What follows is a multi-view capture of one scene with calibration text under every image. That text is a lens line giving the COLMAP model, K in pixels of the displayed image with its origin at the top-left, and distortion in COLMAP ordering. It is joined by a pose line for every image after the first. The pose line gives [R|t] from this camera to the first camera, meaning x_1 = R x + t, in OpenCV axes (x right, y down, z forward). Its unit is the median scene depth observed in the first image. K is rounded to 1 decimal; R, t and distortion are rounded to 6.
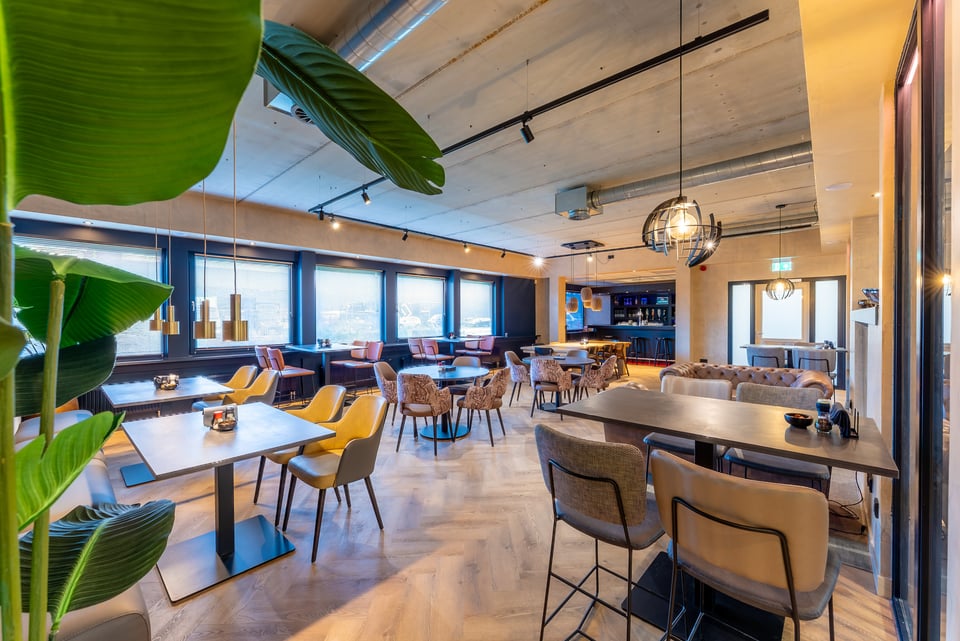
lens RADIAL K [[382.6, 0, 482.6], [0, 382.6, 319.9], [0, 0, 1]] dist [-0.001210, -0.000070]
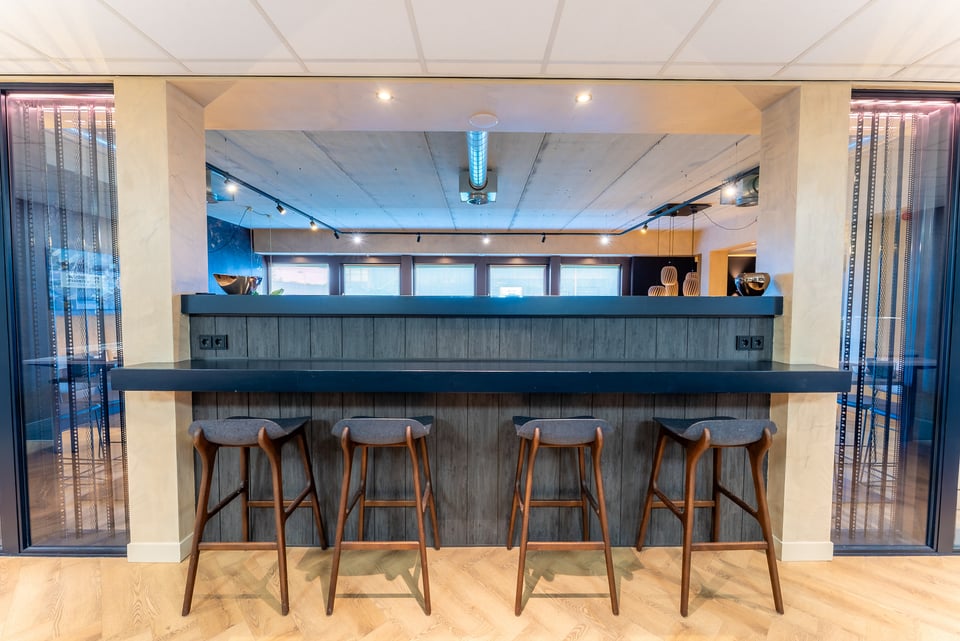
lens RADIAL K [[382.6, 0, 482.6], [0, 382.6, 319.9], [0, 0, 1]] dist [-0.001210, -0.000070]
pose [[0.675379, 0.038032, -0.736489, 0.665909], [-0.012468, 0.999115, 0.040160, -0.004386], [0.737365, -0.017941, 0.675256, 0.234734]]
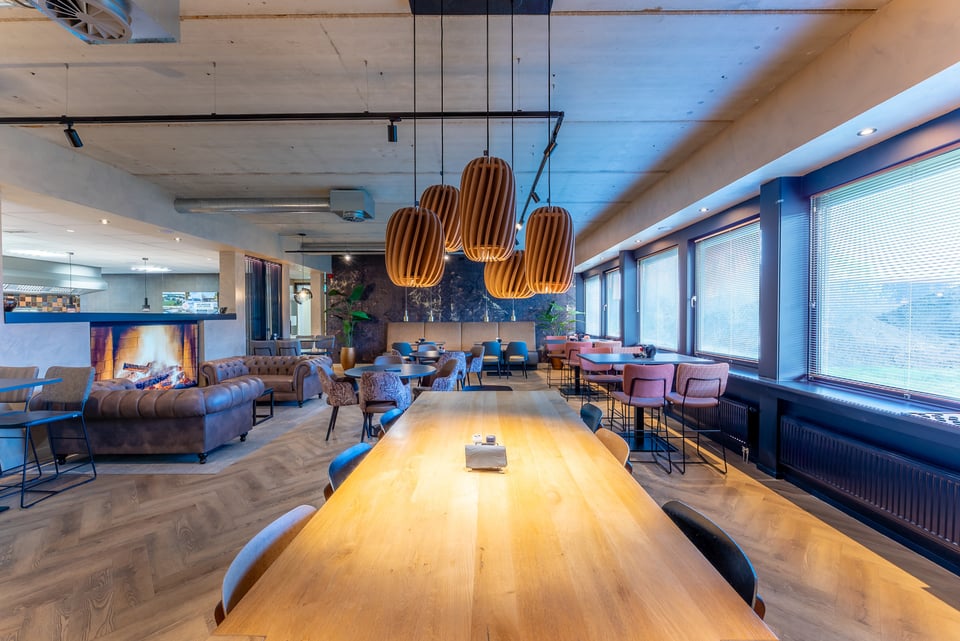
lens RADIAL K [[382.6, 0, 482.6], [0, 382.6, 319.9], [0, 0, 1]] dist [-0.001210, -0.000070]
pose [[-0.749521, 0.011548, -0.661880, 0.453439], [-0.000853, 0.999830, 0.018411, -0.012286], [0.661980, 0.014363, -0.749384, 1.348430]]
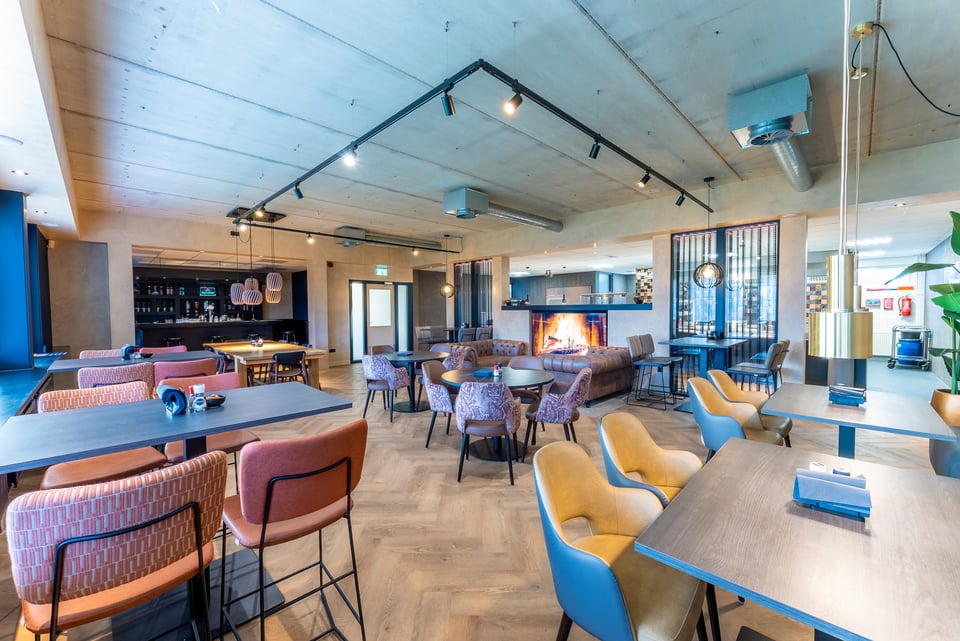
lens RADIAL K [[382.6, 0, 482.6], [0, 382.6, 319.9], [0, 0, 1]] dist [-0.001210, -0.000070]
pose [[0.045509, -0.026998, 0.998599, -0.563653], [0.016049, 0.999525, 0.026292, -0.001449], [-0.998835, 0.014830, 0.045921, 0.613244]]
